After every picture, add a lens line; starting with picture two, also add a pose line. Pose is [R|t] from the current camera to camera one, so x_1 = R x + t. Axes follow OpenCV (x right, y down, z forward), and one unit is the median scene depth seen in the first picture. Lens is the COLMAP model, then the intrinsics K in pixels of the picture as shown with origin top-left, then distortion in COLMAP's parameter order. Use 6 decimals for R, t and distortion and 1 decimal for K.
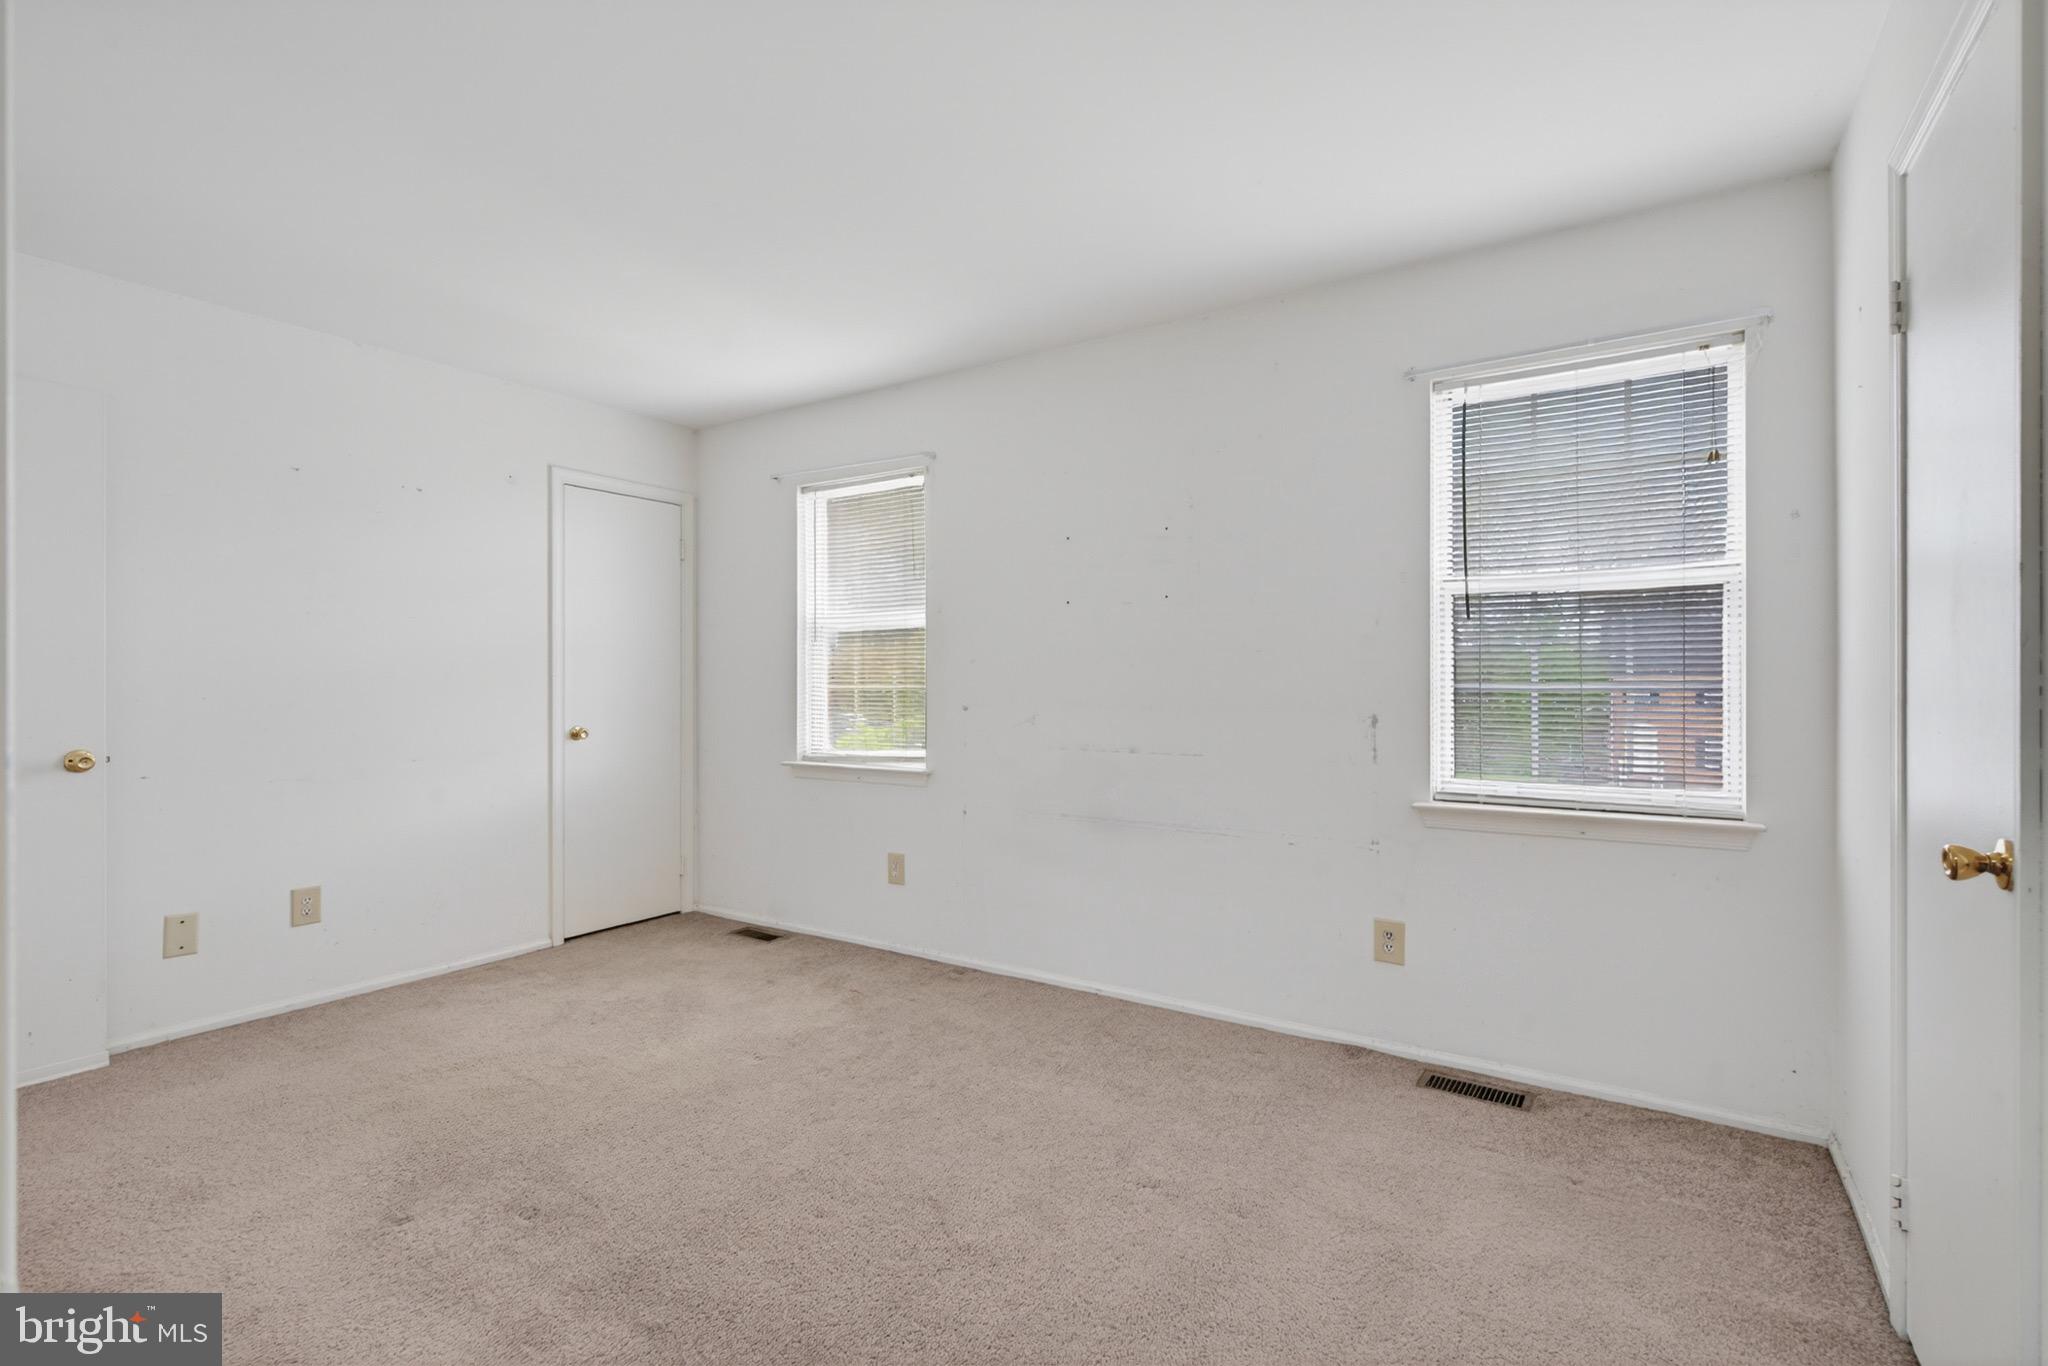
lens RADIAL K [[914.5, 0, 1024.0], [0, 914.5, 683.0], [0, 0, 1]] dist [-0.015222, -0.000076]
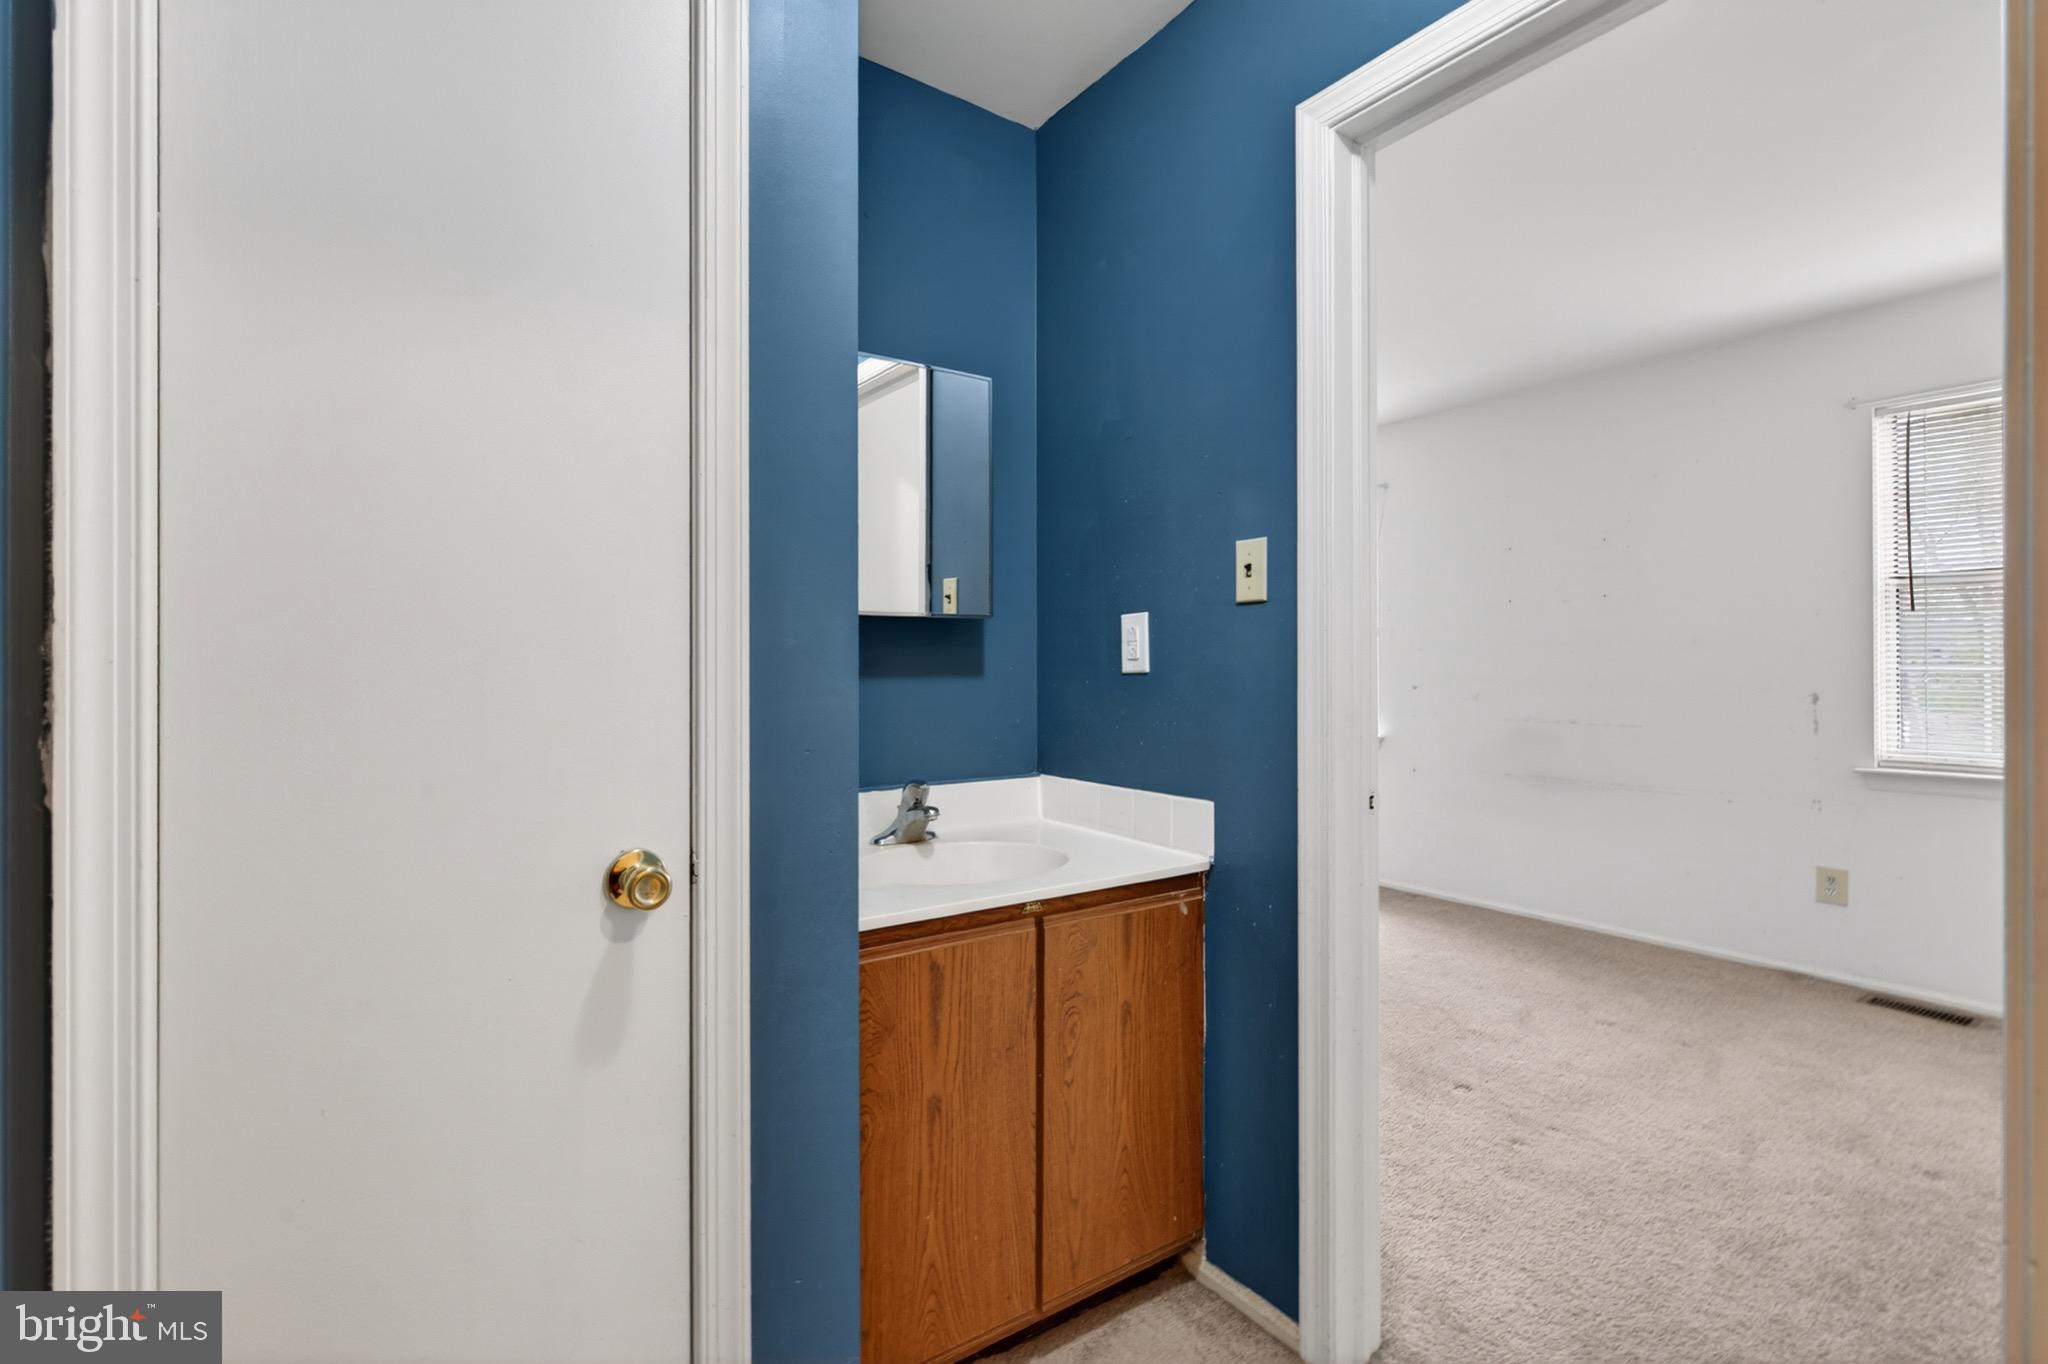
lens RADIAL K [[934.0, 0, 1014.8], [0, 934.0, 667.9], [0, 0, 1]] dist [0.001649, 0.000075]
pose [[0.928854, -0.003649, -0.370429, -0.128175], [0.003464, 0.999993, -0.001164, -0.000095], [0.370431, -0.000202, 0.928860, -0.502211]]
